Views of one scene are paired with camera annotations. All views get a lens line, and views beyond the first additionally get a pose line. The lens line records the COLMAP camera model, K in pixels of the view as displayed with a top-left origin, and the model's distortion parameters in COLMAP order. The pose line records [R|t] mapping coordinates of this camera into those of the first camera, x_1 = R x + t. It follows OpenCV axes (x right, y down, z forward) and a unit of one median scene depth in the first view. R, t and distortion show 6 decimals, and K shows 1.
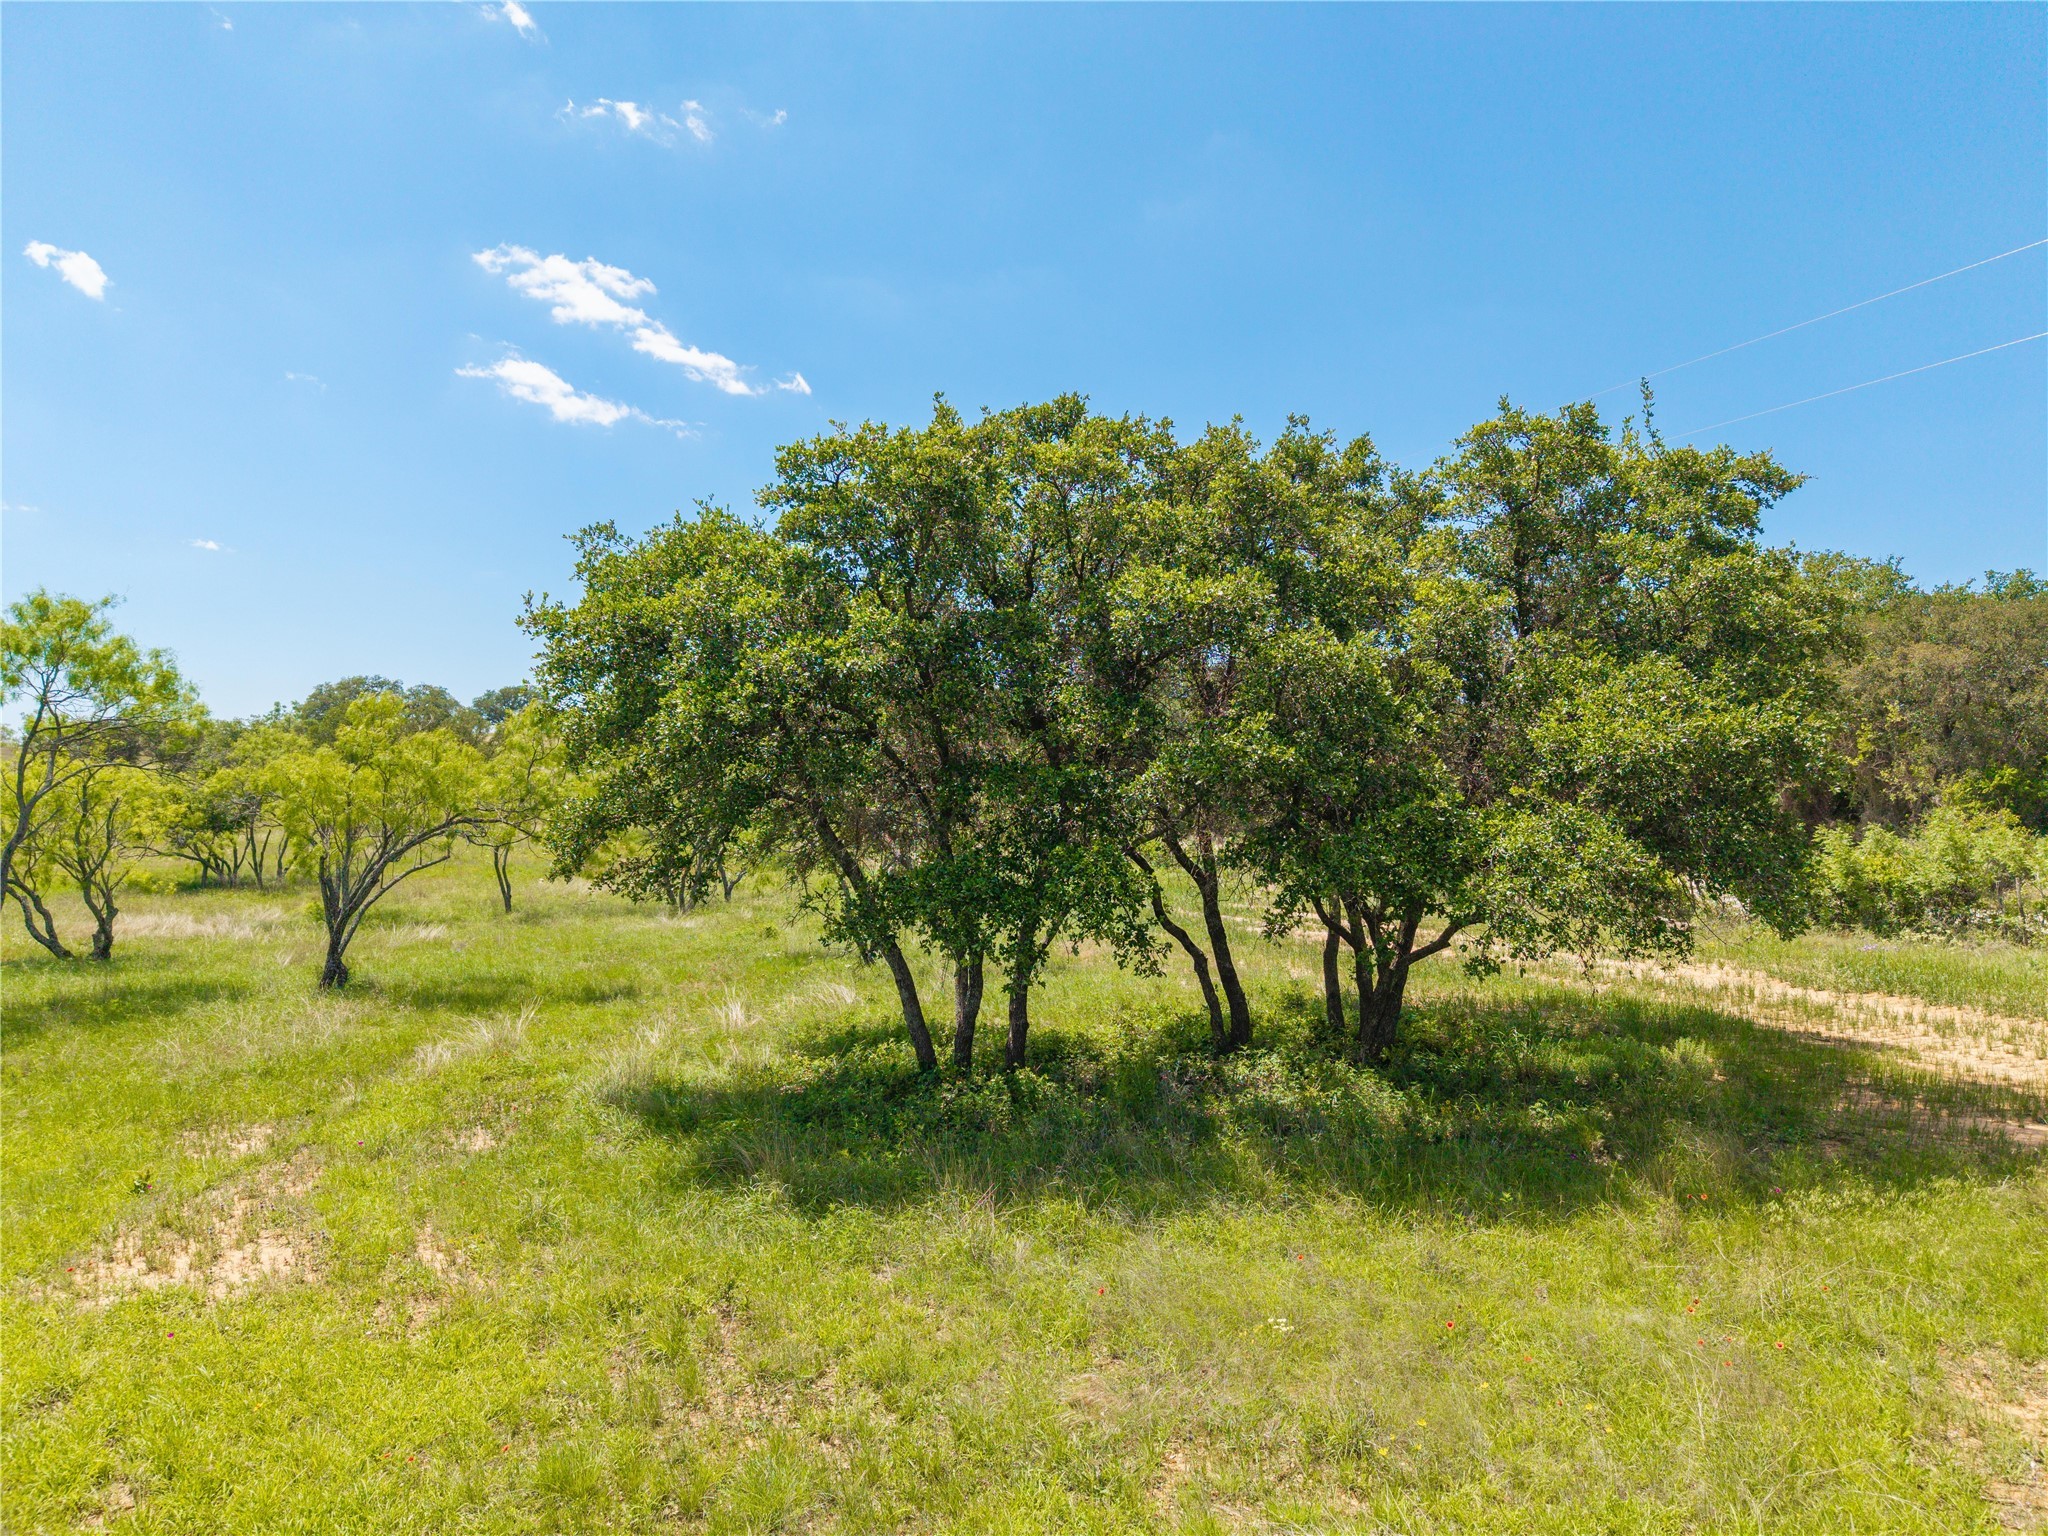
lens RADIAL K [[1424.1, 0, 1024.0], [0, 1424.1, 768.0], [0, 0, 1]] dist [-0.001309, -0.001945]
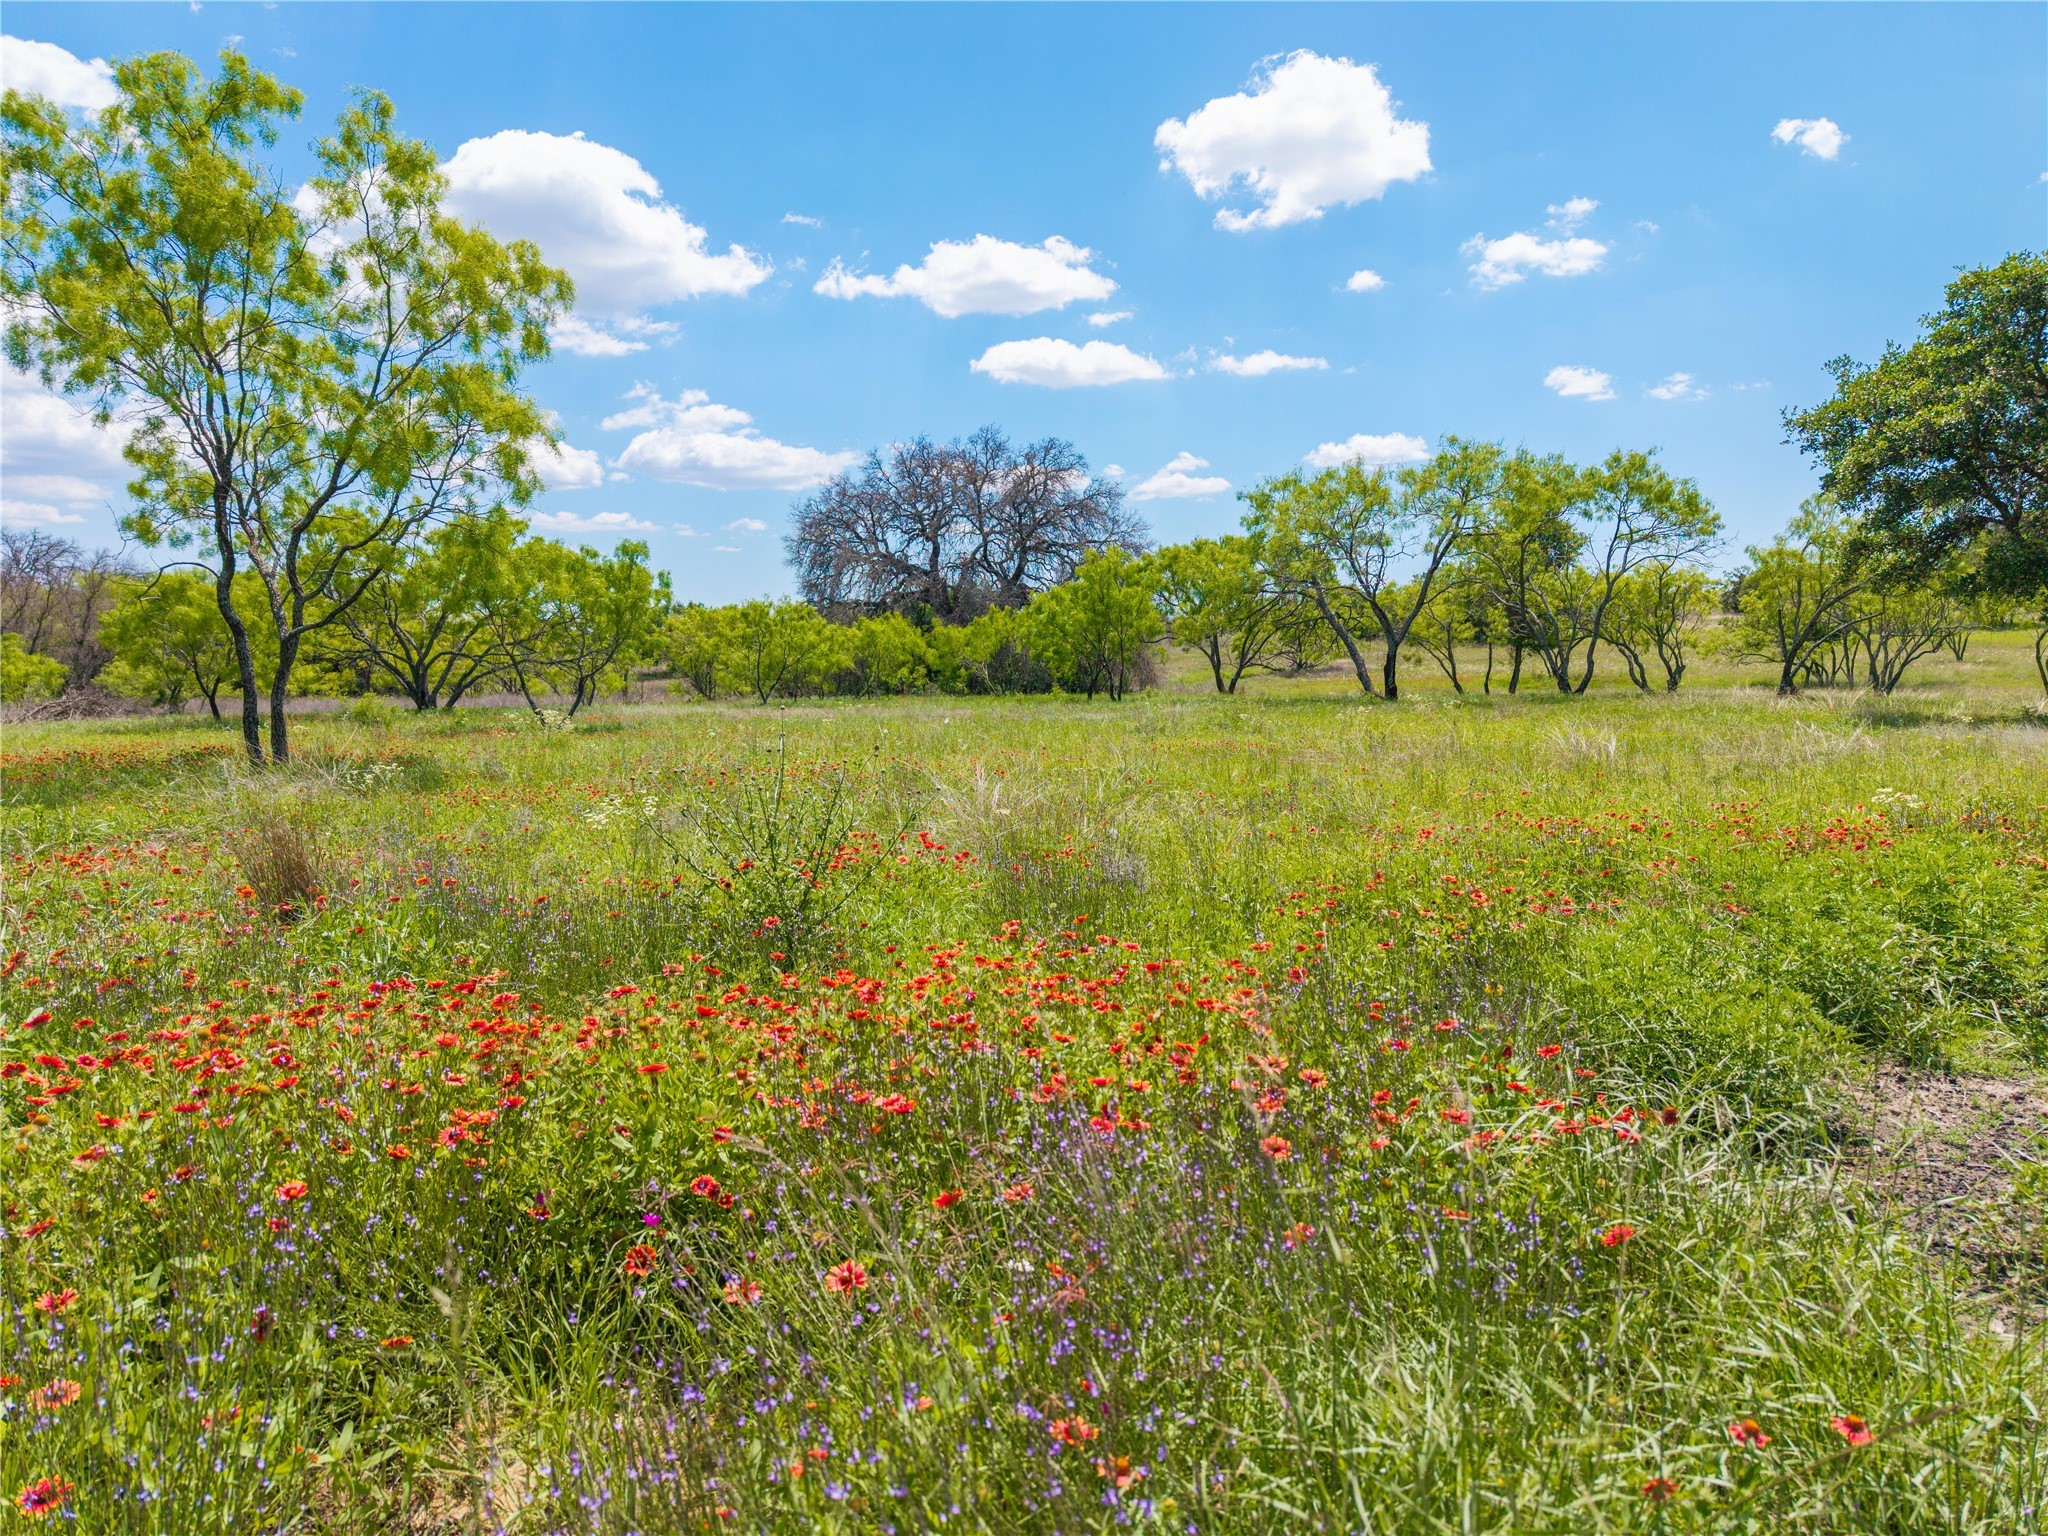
lens RADIAL K [[1424.1, 0, 1024.0], [0, 1424.1, 768.0], [0, 0, 1]] dist [-0.001309, -0.001945]
pose [[0.469951, 0.064746, -0.880315, 0.371956], [0.020437, 0.996241, 0.084183, 0.072137], [0.882456, -0.057553, 0.466861, -0.320573]]
